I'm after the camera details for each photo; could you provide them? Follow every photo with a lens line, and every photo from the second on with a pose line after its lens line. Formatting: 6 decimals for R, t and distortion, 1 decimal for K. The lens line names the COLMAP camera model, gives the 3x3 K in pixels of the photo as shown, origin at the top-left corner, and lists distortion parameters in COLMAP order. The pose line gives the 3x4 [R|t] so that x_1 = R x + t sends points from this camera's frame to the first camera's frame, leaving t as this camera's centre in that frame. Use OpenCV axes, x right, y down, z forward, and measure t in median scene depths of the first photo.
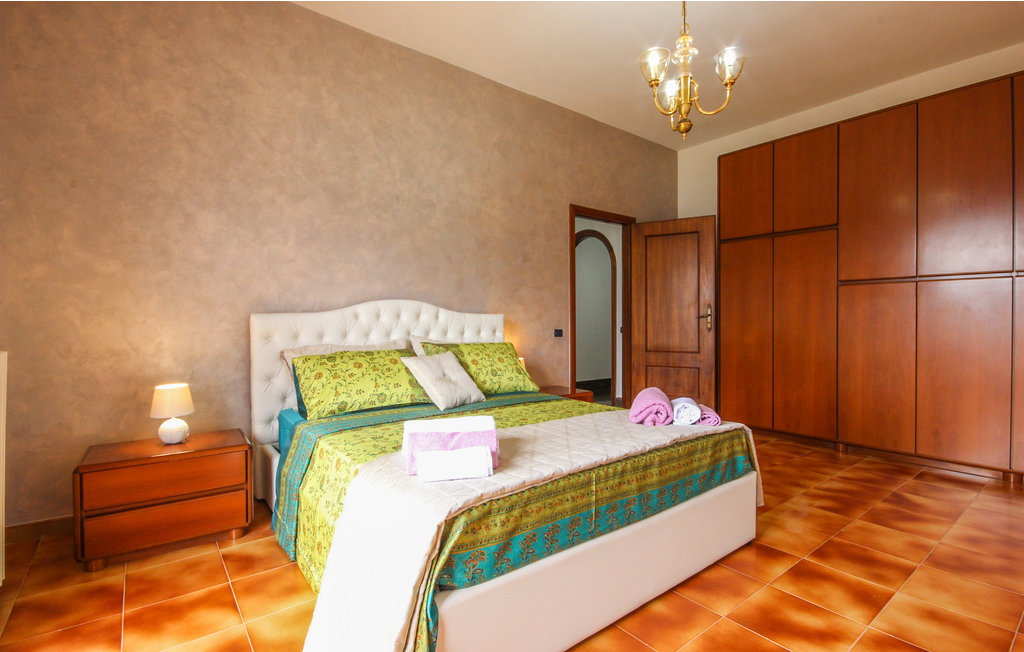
lens RADIAL K [[486.0, 0, 512.0], [0, 486.0, 326.0], [0, 0, 1]] dist [-0.000714, -0.000123]
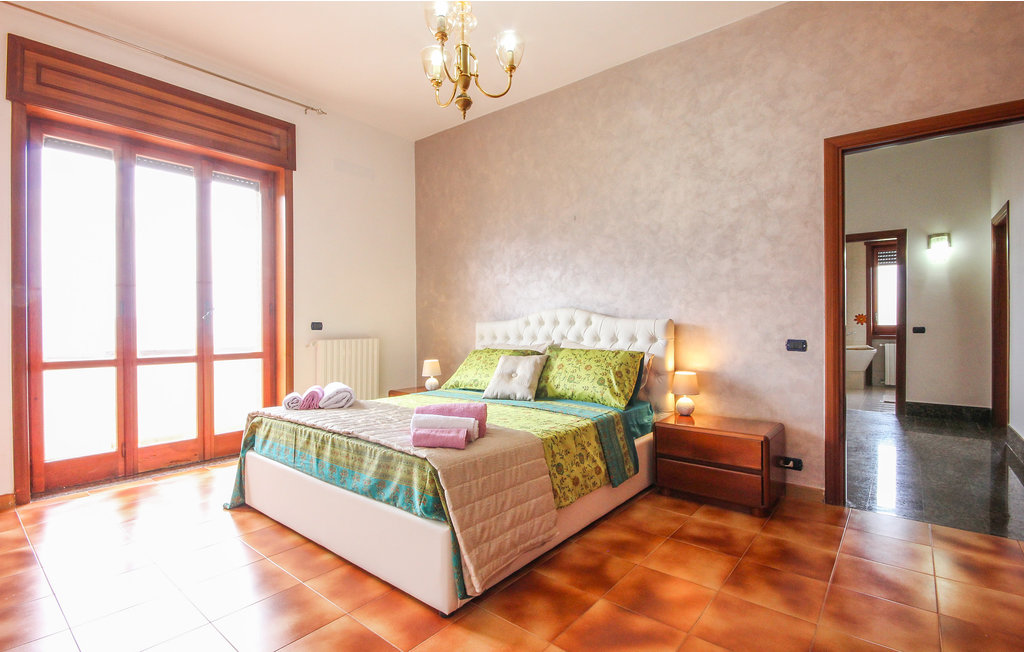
lens RADIAL K [[486.0, 0, 512.0], [0, 486.0, 326.0], [0, 0, 1]] dist [-0.000714, -0.000123]
pose [[0.216434, 0.002749, -0.976293, 0.961171], [-0.010544, 0.999944, 0.000478, -0.012471], [0.976240, 0.010191, 0.216451, 0.706171]]
